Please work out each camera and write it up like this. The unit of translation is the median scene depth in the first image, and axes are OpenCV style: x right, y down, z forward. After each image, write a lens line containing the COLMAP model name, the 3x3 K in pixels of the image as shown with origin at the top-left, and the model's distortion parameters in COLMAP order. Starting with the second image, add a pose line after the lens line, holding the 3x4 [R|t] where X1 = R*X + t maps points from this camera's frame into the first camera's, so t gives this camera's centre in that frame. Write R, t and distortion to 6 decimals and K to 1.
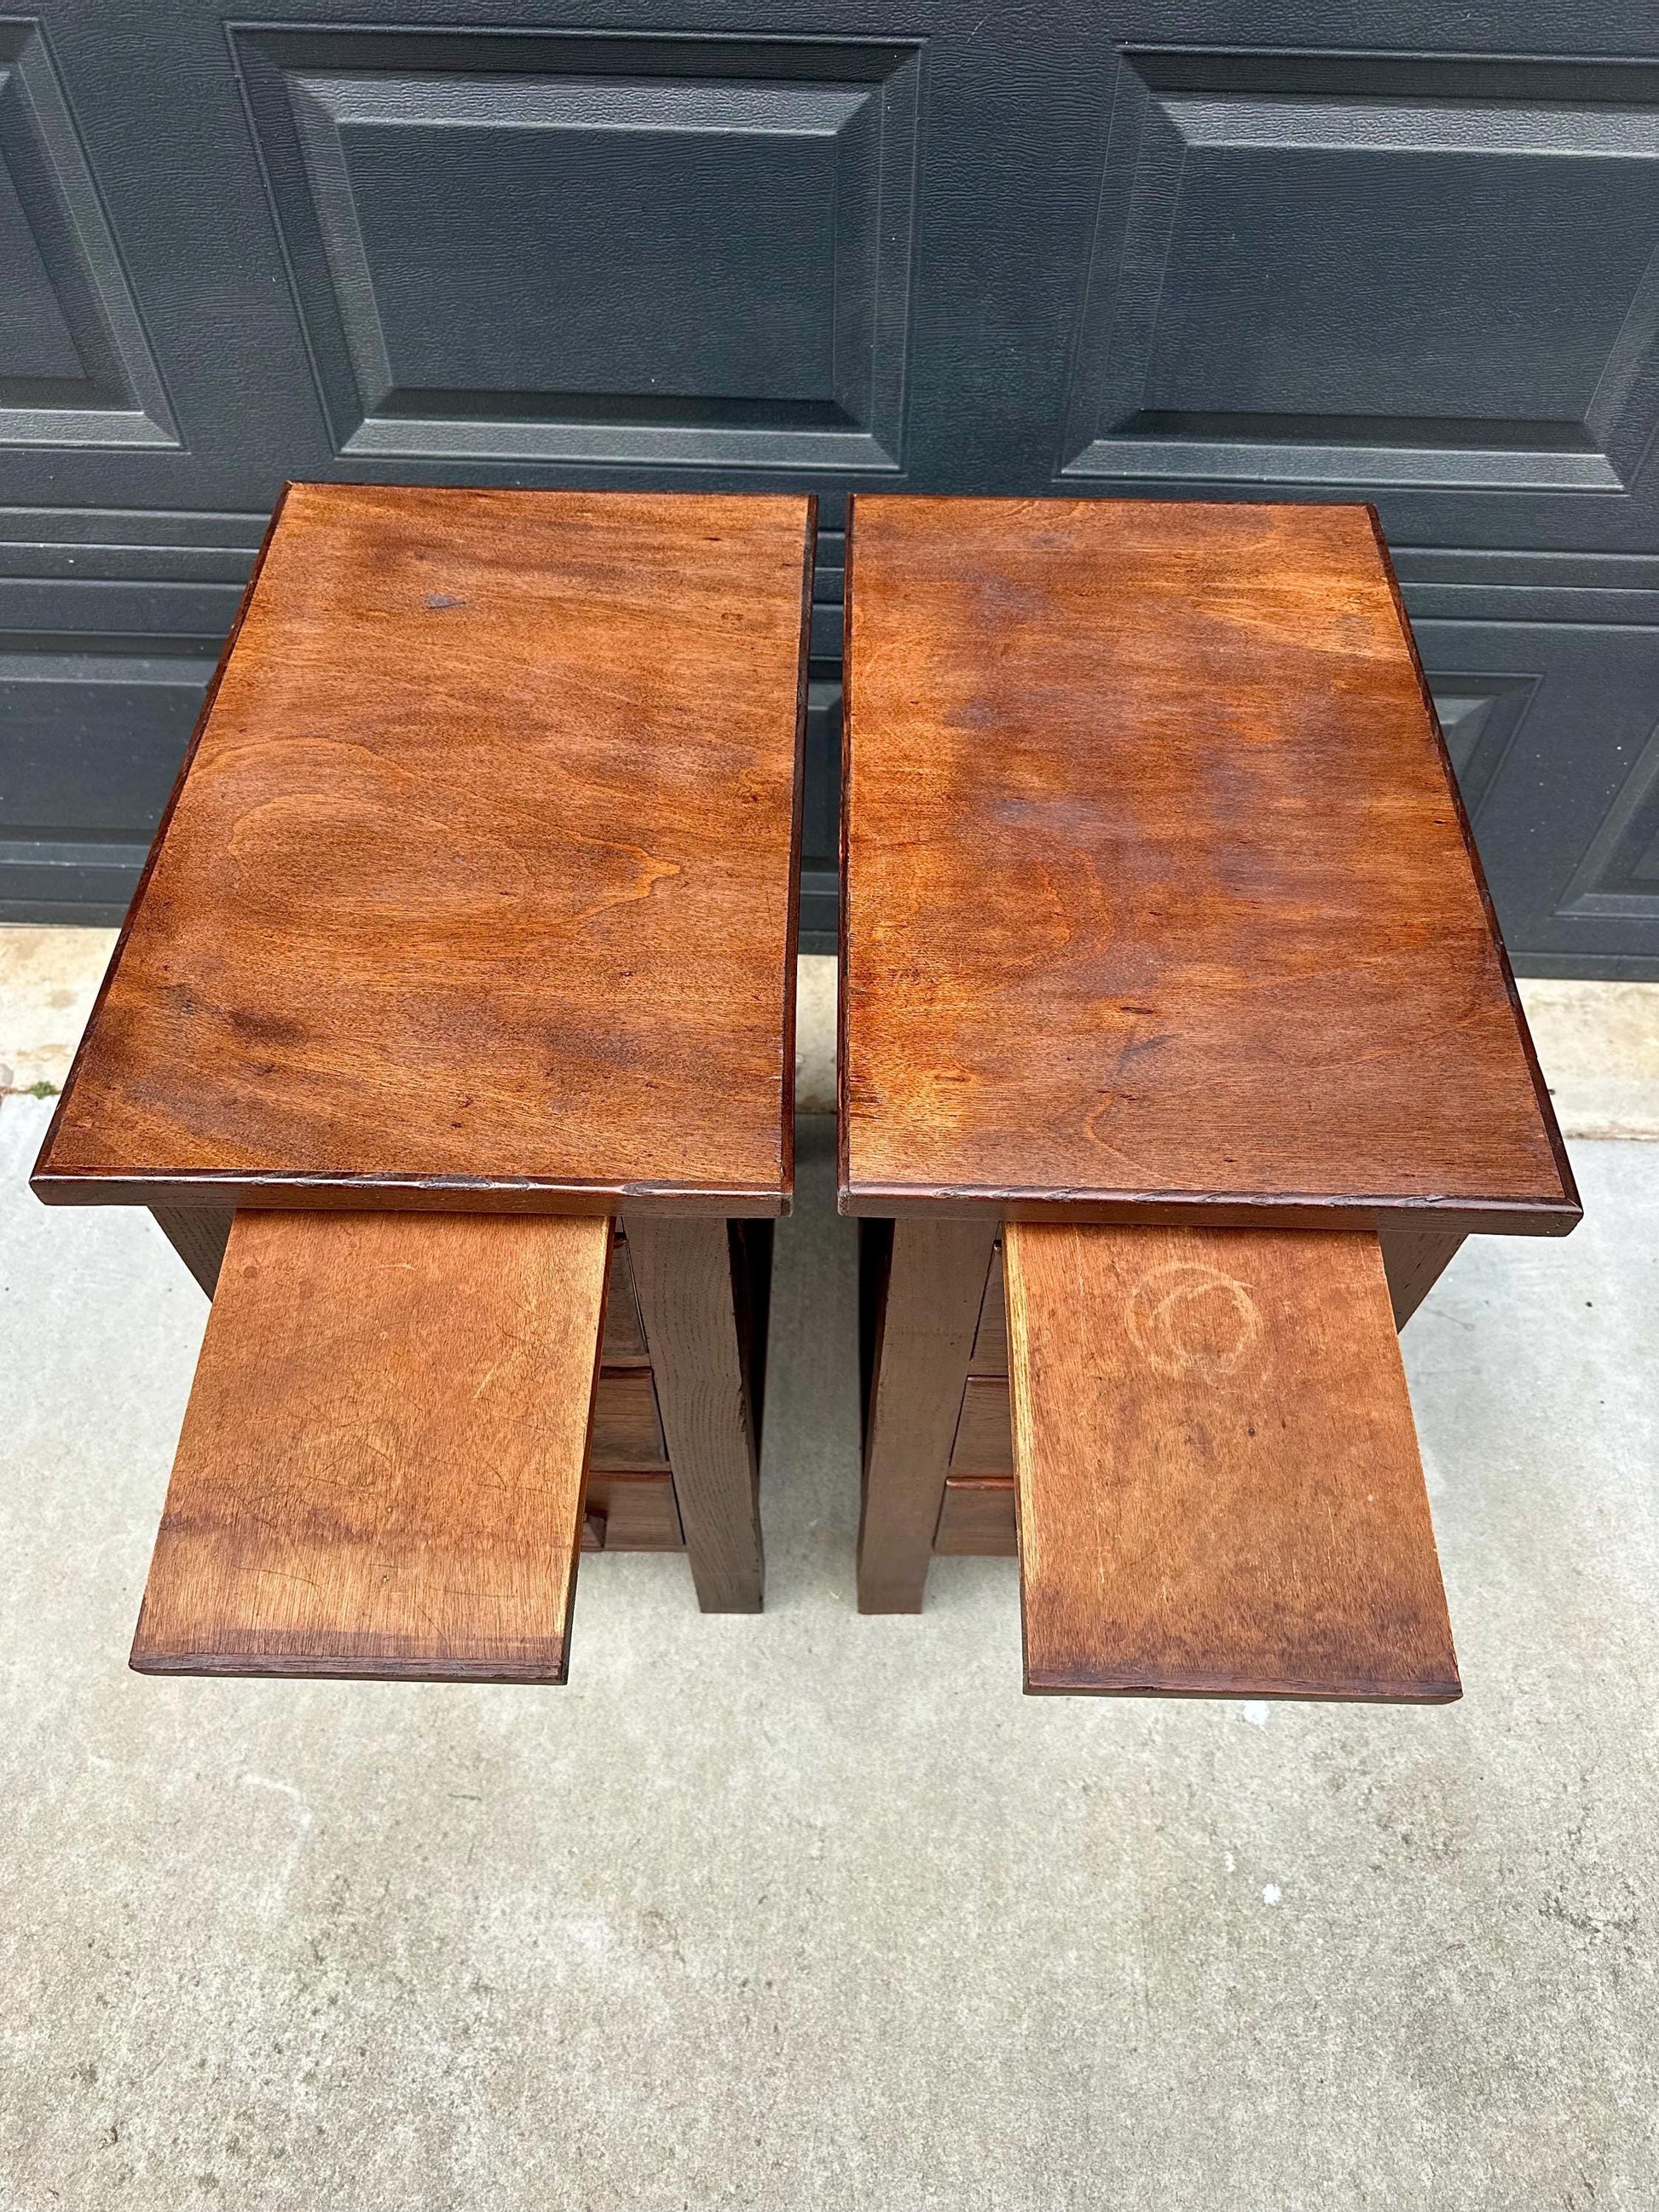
lens RADIAL K [[1584.7, 0, 822.9], [0, 1584.7, 1104.9], [0, 0, 1]] dist [0.003253, -0.012191]
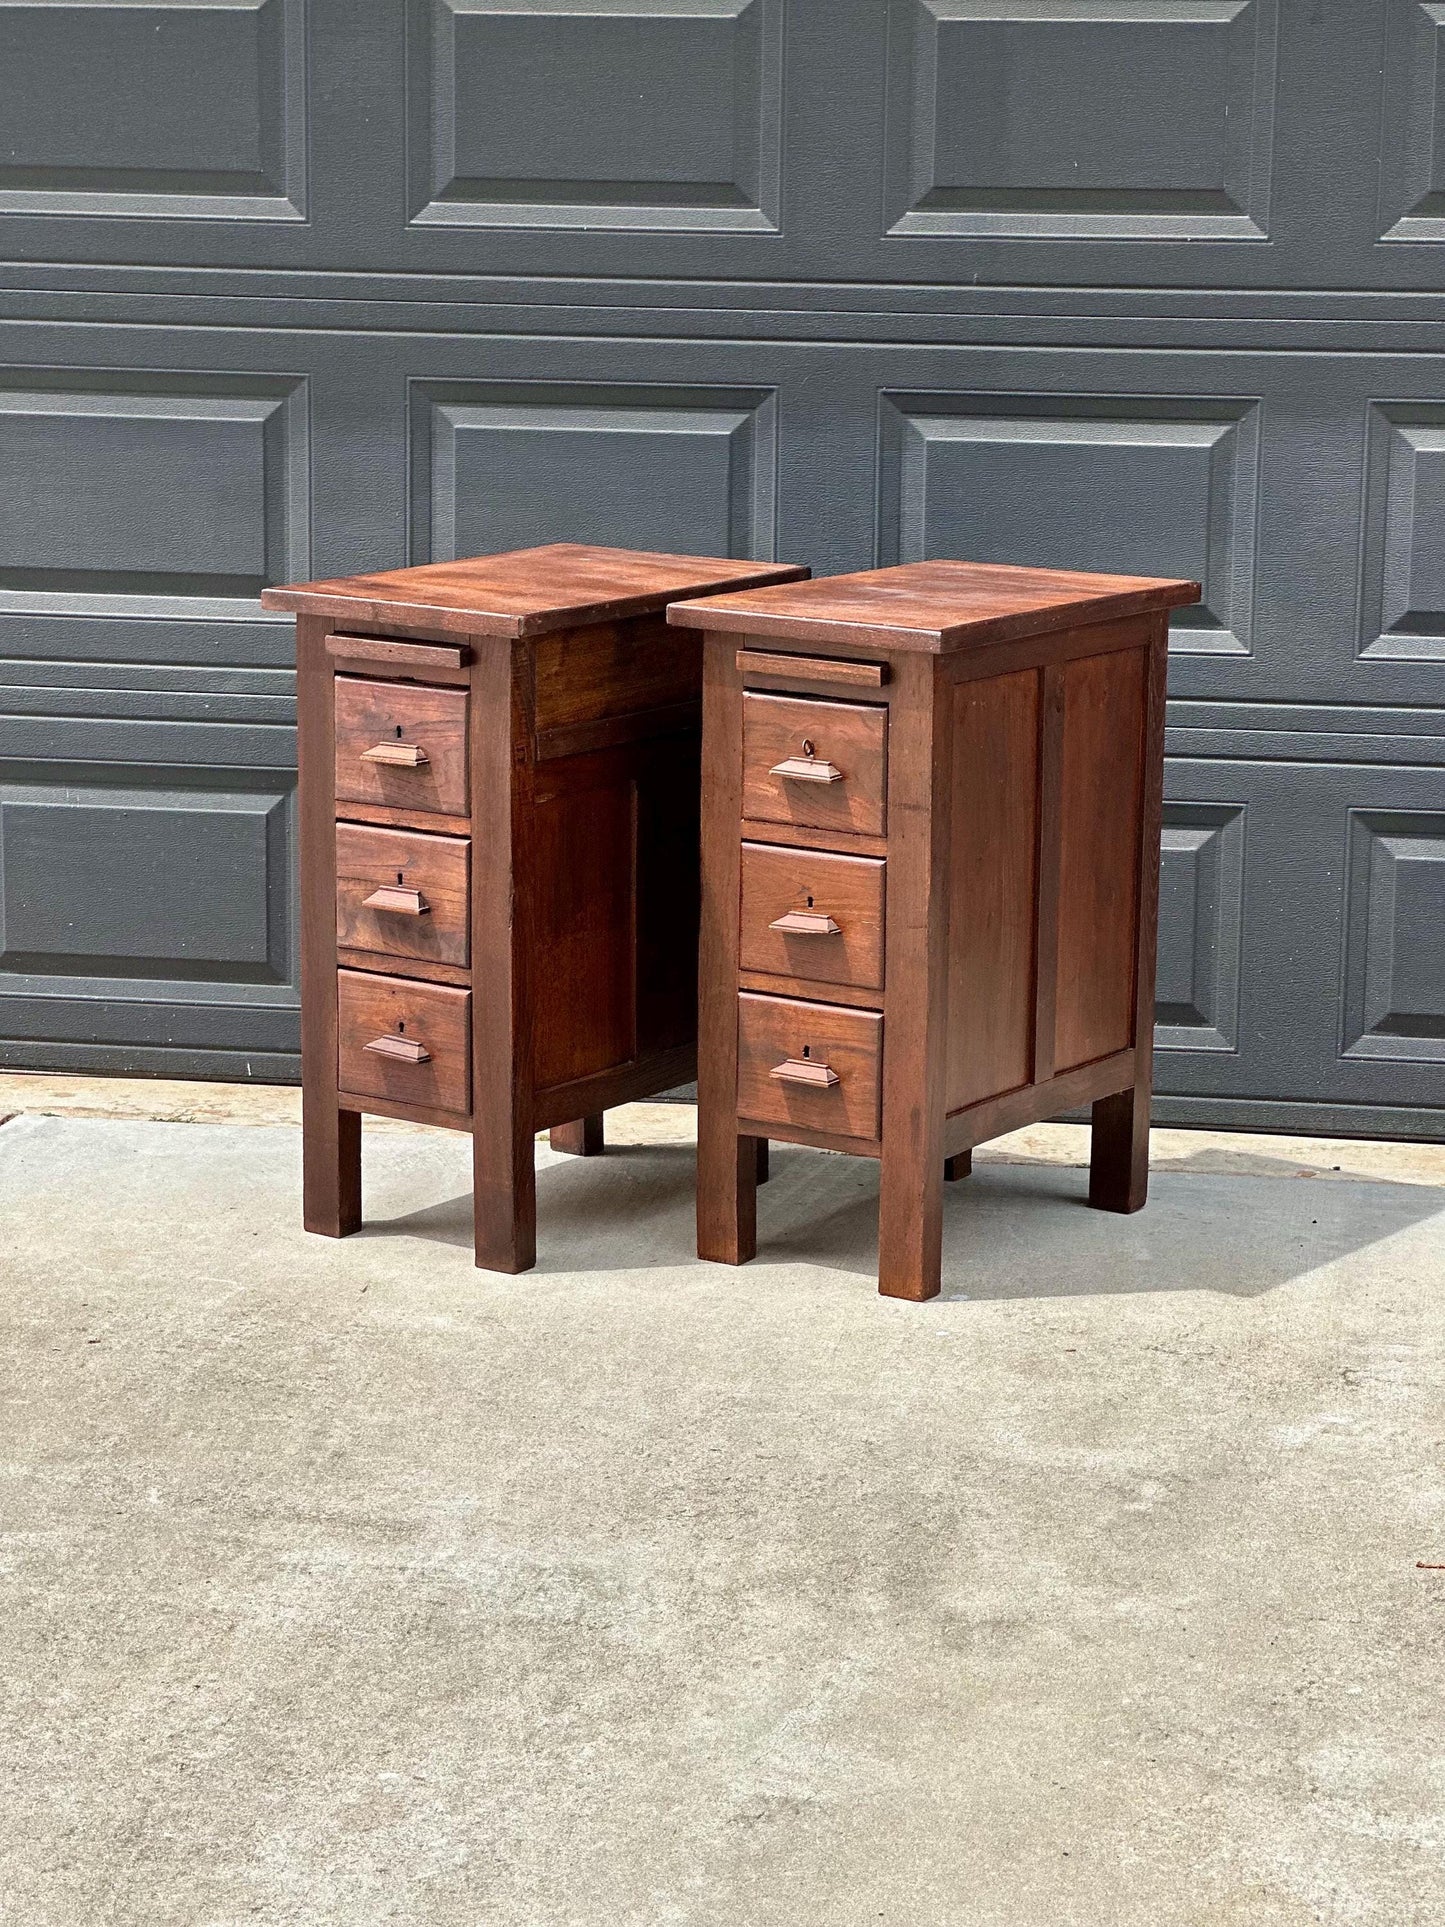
lens RADIAL K [[4284.0, 0, 740.4], [0, 4284.0, 929.4], [0, 0, 1]] dist [0.200386, 0.000000]
pose [[0.993365, 0.025934, -0.112044, 0.546481], [-0.095904, 0.724486, -0.682585, 2.934328], [0.063472, 0.688802, 0.722166, -2.002483]]
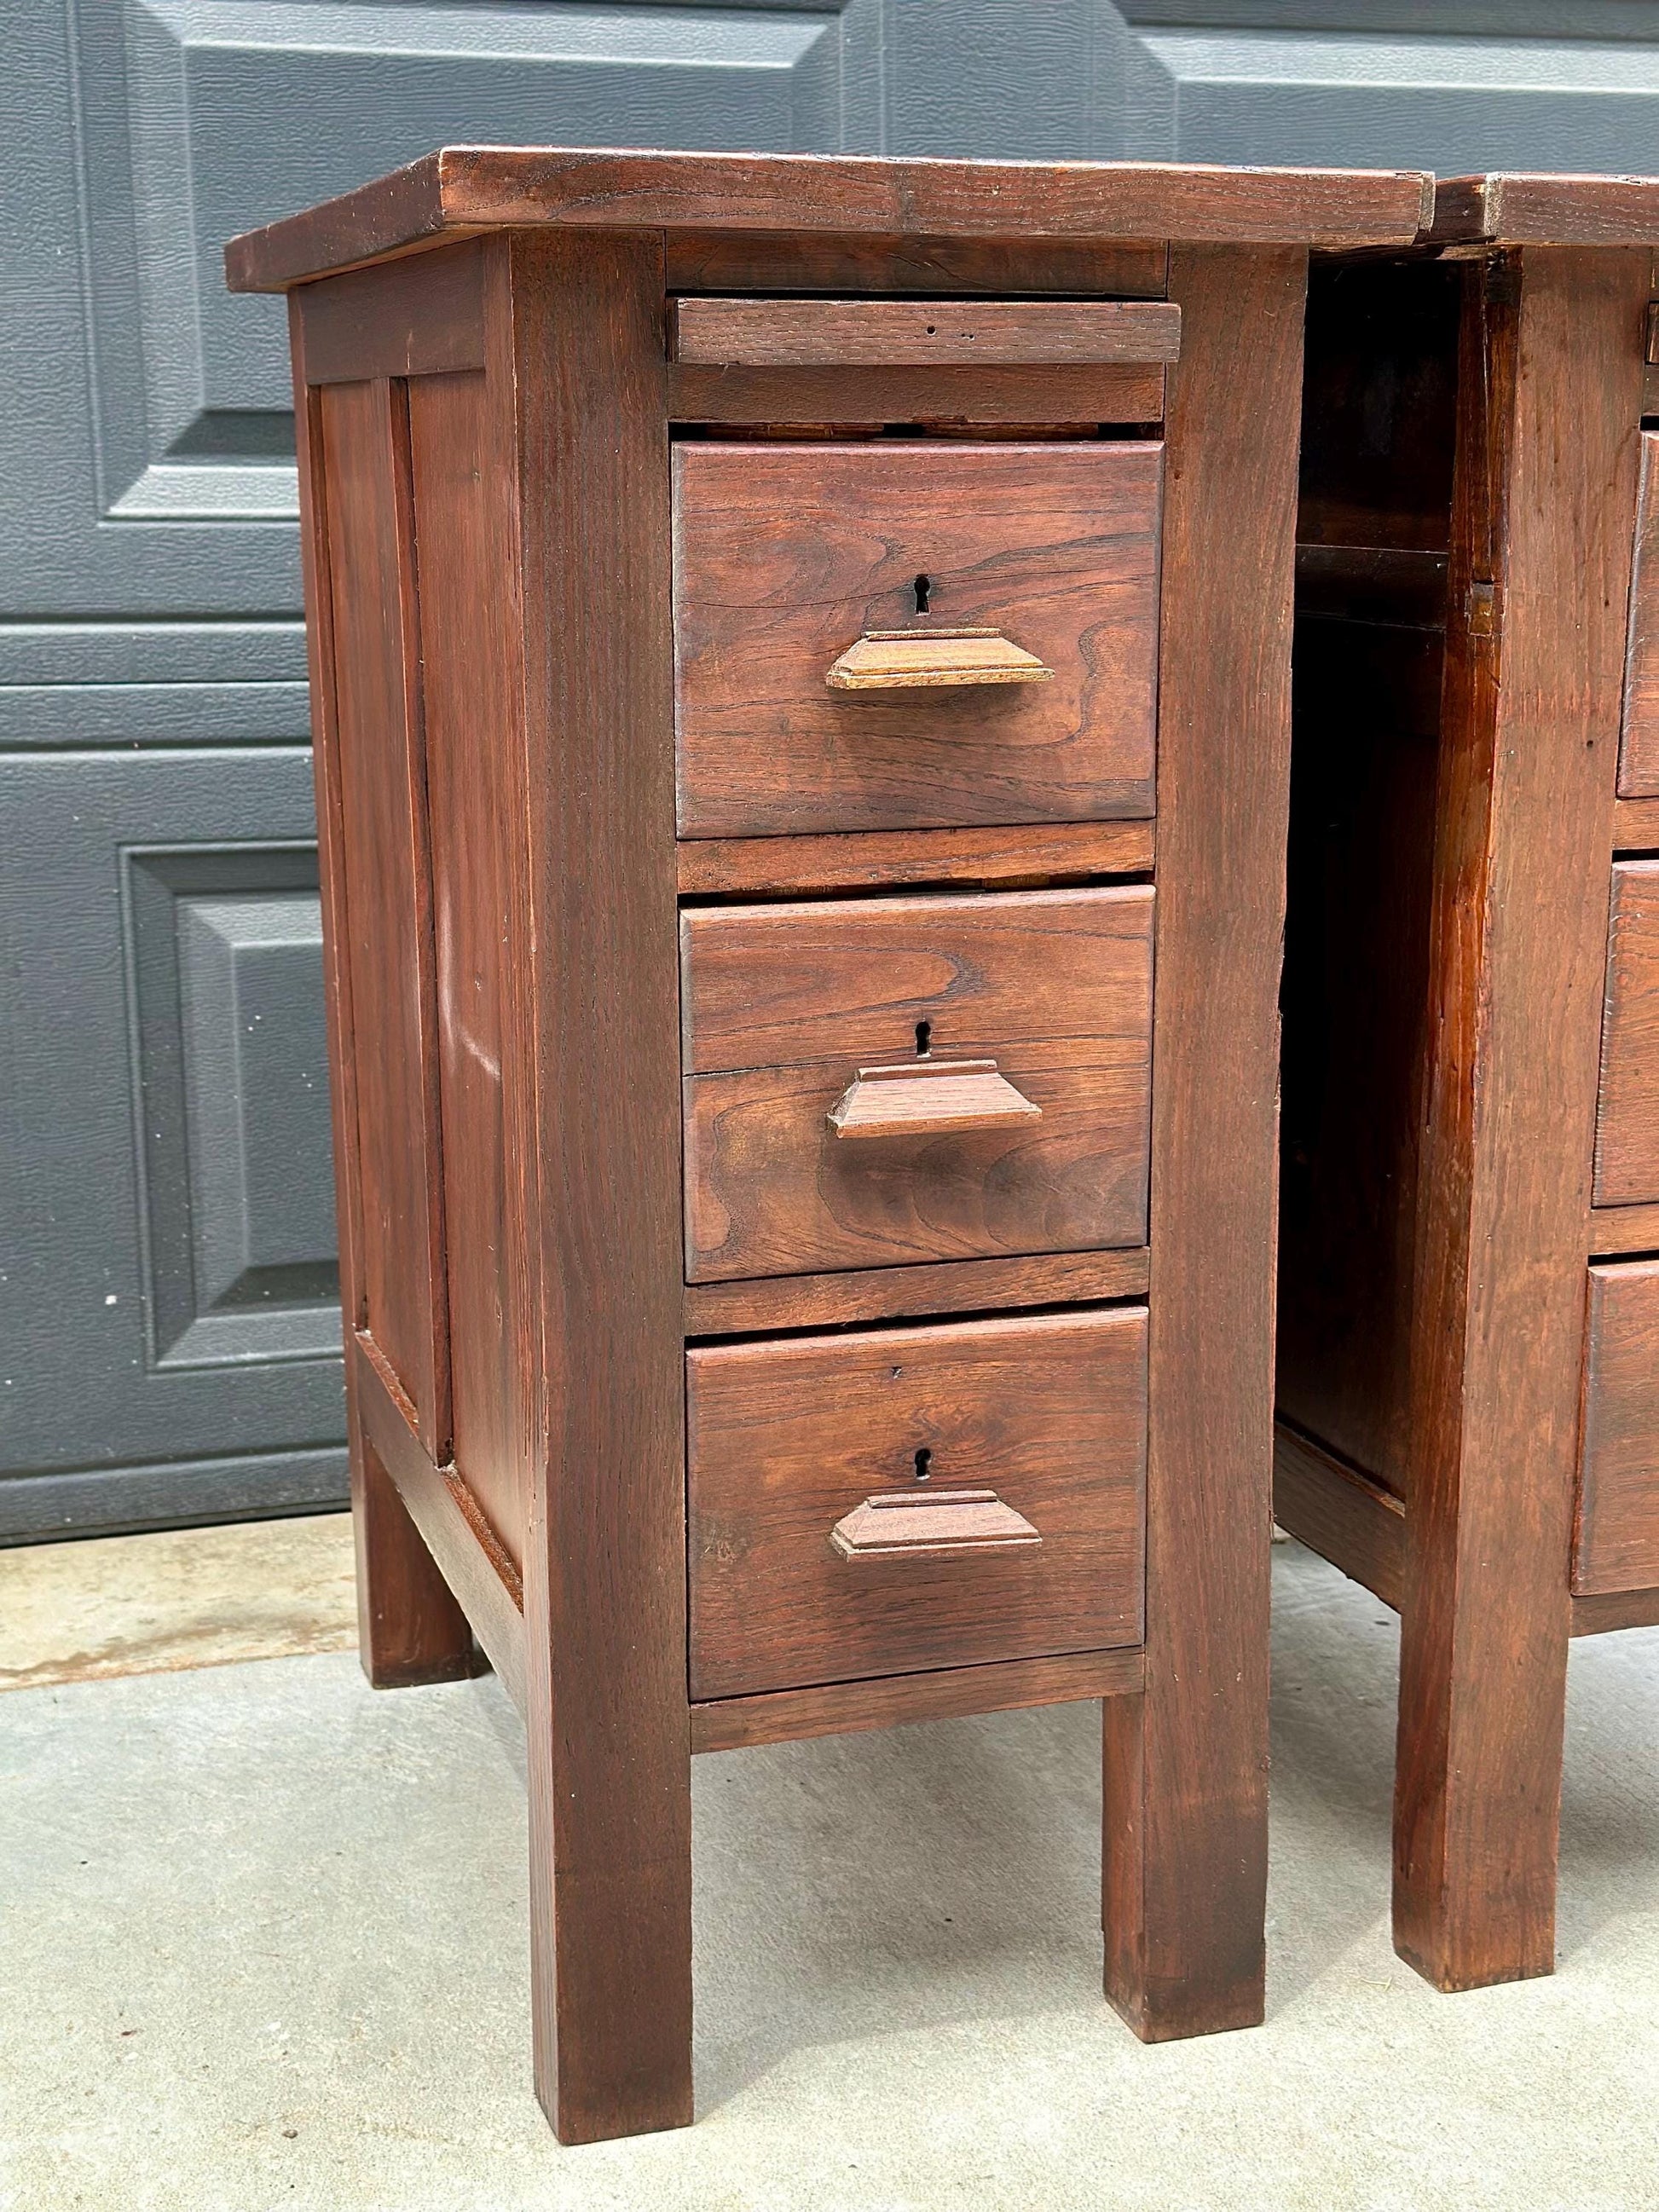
lens RADIAL K [[3081.2, 0, 818.8], [0, 3081.2, 1110.4], [0, 0, 1]] dist [0.133269, 0.000000]
pose [[0.946140, -0.079804, 0.313768, -0.515136], [0.271775, 0.722455, -0.635765, 0.803744], [-0.175947, 0.686797, 0.705232, 0.194321]]
